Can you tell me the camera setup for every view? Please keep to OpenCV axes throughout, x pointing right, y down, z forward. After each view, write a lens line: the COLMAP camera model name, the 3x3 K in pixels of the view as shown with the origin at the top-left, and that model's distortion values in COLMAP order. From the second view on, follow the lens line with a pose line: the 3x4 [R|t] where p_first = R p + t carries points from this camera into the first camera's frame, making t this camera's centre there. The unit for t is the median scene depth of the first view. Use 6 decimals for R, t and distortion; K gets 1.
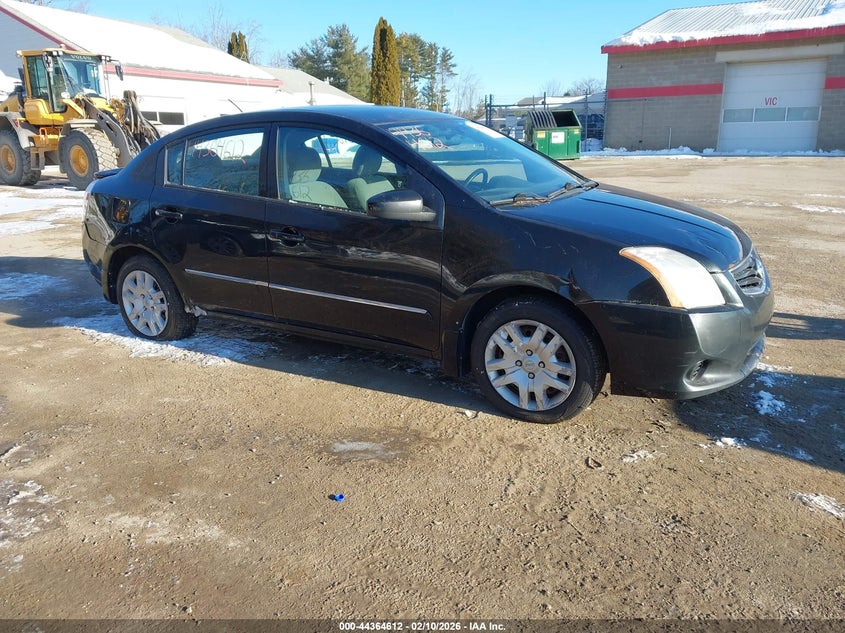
lens RADIAL K [[660.4, 0, 422.5], [0, 660.4, 316.5], [0, 0, 1]] dist [-0.004727, -0.004972]
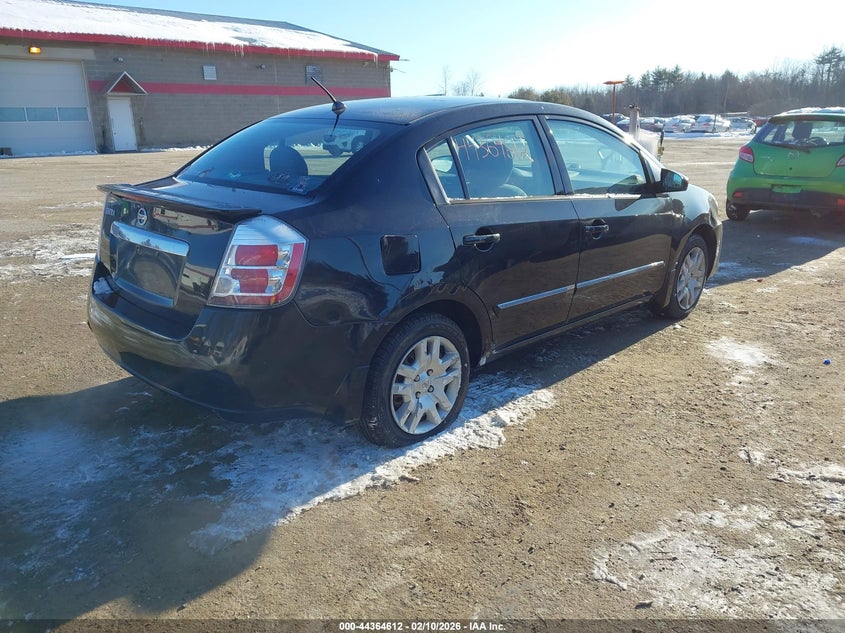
lens RADIAL K [[660.4, 0, 422.5], [0, 660.4, 316.5], [0, 0, 1]] dist [-0.004727, -0.004972]
pose [[0.234015, -0.252667, 0.938827, -1.009064], [0.253249, 0.948147, 0.192049, -0.210904], [-0.938670, 0.192815, 0.285869, 0.787073]]
